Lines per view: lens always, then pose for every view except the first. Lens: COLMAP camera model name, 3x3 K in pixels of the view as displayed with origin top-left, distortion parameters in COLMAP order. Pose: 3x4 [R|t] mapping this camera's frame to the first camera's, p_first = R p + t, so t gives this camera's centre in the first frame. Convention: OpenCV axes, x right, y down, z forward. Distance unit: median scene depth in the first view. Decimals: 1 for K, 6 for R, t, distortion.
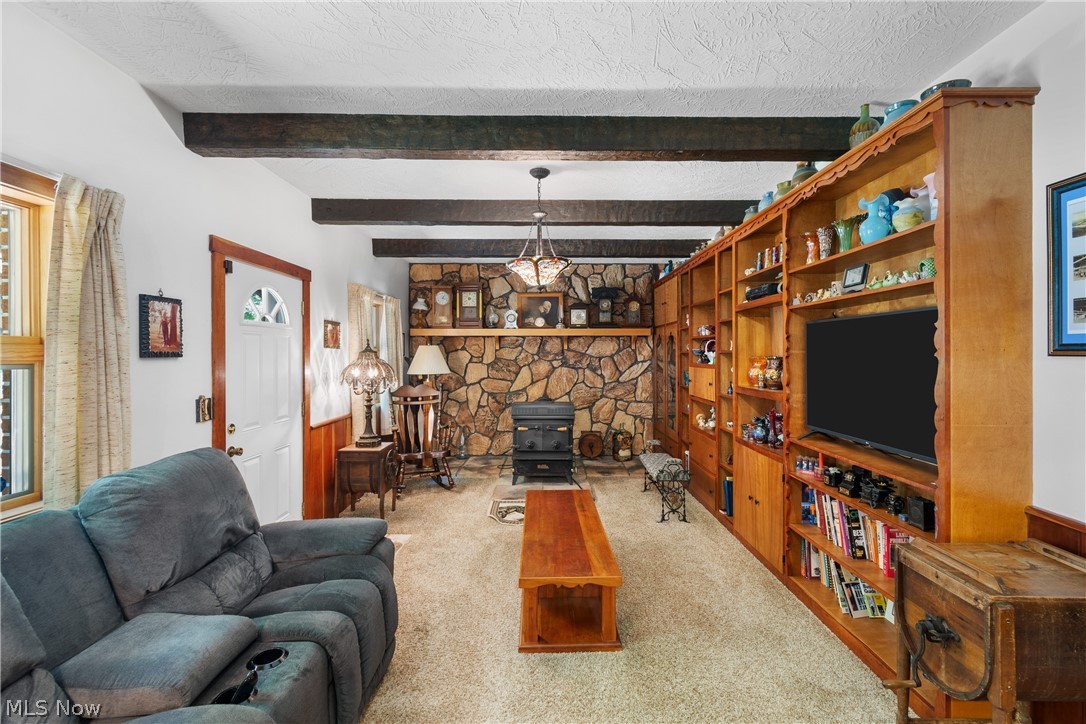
lens RADIAL K [[477.8, 0, 554.4], [0, 477.8, 360.7], [0, 0, 1]] dist [0.002454, 0.000349]
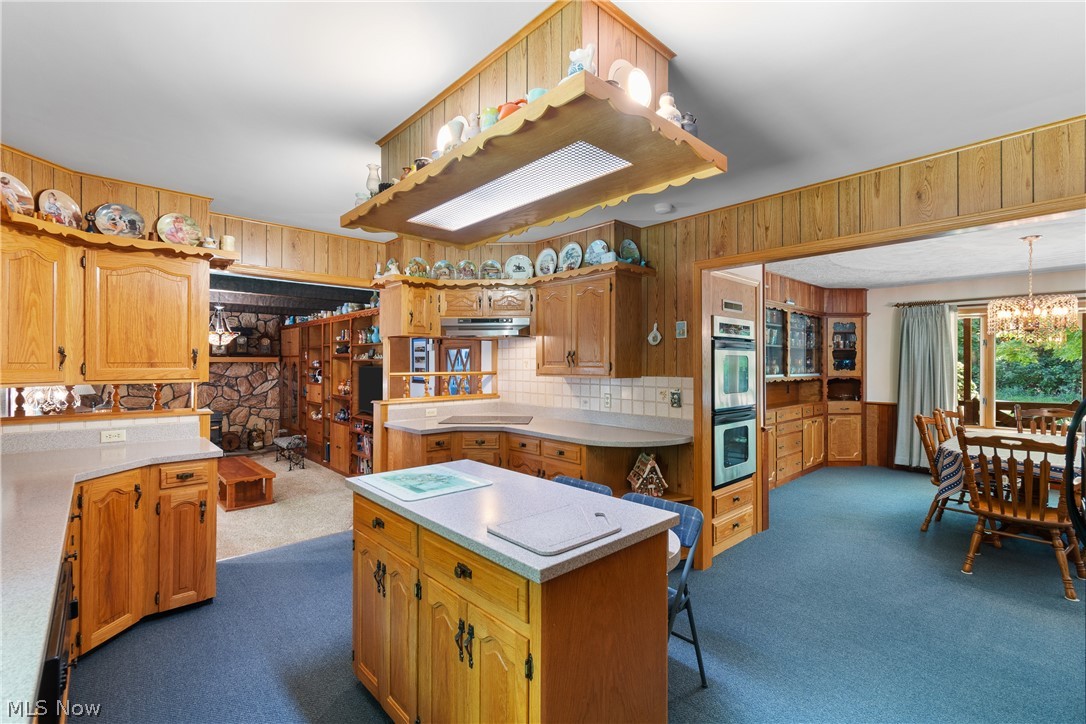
lens RADIAL K [[477.8, 0, 554.4], [0, 477.8, 360.7], [0, 0, 1]] dist [0.002454, 0.000349]
pose [[0.732252, 0.007082, 0.680997, -0.195858], [0.004317, 0.999878, -0.015040, -0.034785], [-0.681020, 0.013952, 0.732132, -0.716036]]
